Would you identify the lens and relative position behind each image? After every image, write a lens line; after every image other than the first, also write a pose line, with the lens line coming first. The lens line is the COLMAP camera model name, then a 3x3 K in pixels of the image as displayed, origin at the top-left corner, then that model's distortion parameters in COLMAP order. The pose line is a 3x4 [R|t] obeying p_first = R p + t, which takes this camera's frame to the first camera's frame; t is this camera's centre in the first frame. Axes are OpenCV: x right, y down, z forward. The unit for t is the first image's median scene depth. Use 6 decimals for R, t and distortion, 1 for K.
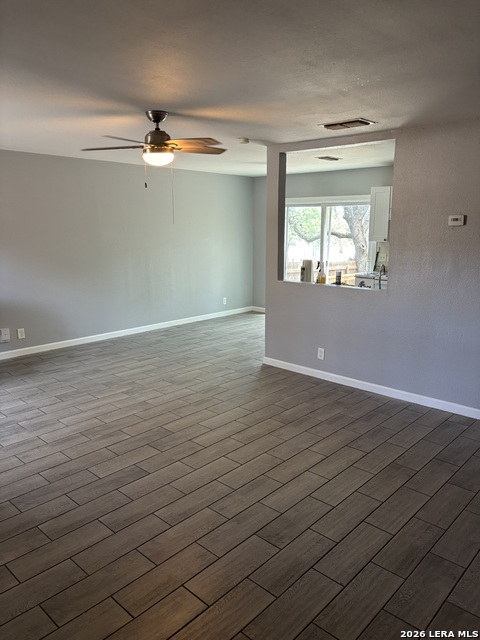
lens RADIAL K [[486.2, 0, 240.0], [0, 486.2, 320.0], [0, 0, 1]] dist [0.013365, 0.000637]
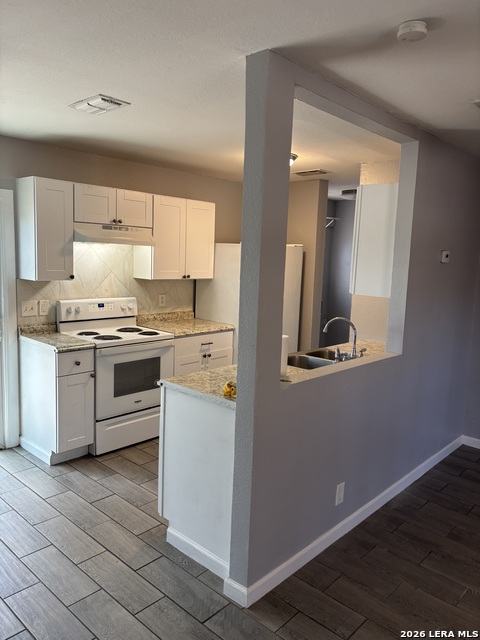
lens RADIAL K [[486.2, 0, 240.0], [0, 486.2, 320.0], [0, 0, 1]] dist [0.013365, 0.000637]
pose [[-0.006972, -0.139584, 0.990186, -0.346255], [0.157861, 0.977640, 0.138927, -0.214525], [-0.987437, 0.157280, 0.015219, 1.075210]]
